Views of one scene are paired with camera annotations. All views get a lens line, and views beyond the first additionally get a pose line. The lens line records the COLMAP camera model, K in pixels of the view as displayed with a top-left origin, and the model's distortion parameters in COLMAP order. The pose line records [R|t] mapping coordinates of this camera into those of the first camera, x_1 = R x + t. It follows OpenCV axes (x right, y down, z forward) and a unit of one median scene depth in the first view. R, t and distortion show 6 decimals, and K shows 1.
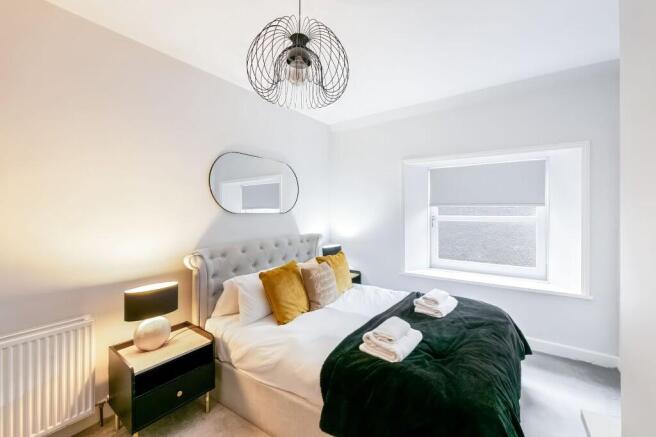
lens RADIAL K [[265.2, 0, 329.8], [0, 265.2, 215.4], [0, 0, 1]] dist [0.000328, -0.000607]
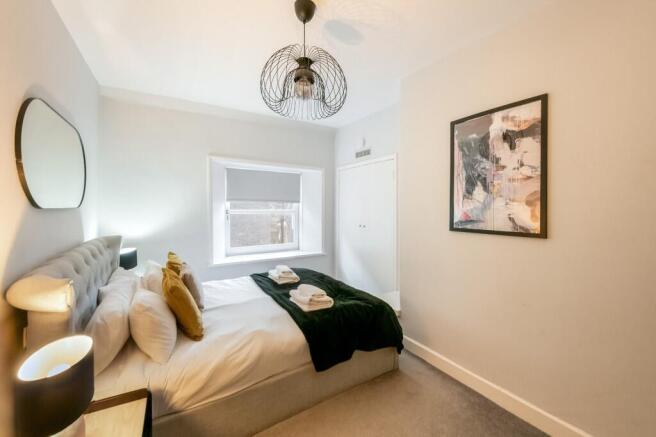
lens RADIAL K [[265.3, 0, 327.3], [0, 265.3, 207.3], [0, 0, 1]] dist [0.000478, -0.000202]
pose [[0.410198, -0.000310, 0.911996, -0.569876], [0.006314, 0.999977, -0.002499, -0.004229], [-0.911975, 0.006783, 0.410190, 0.195970]]
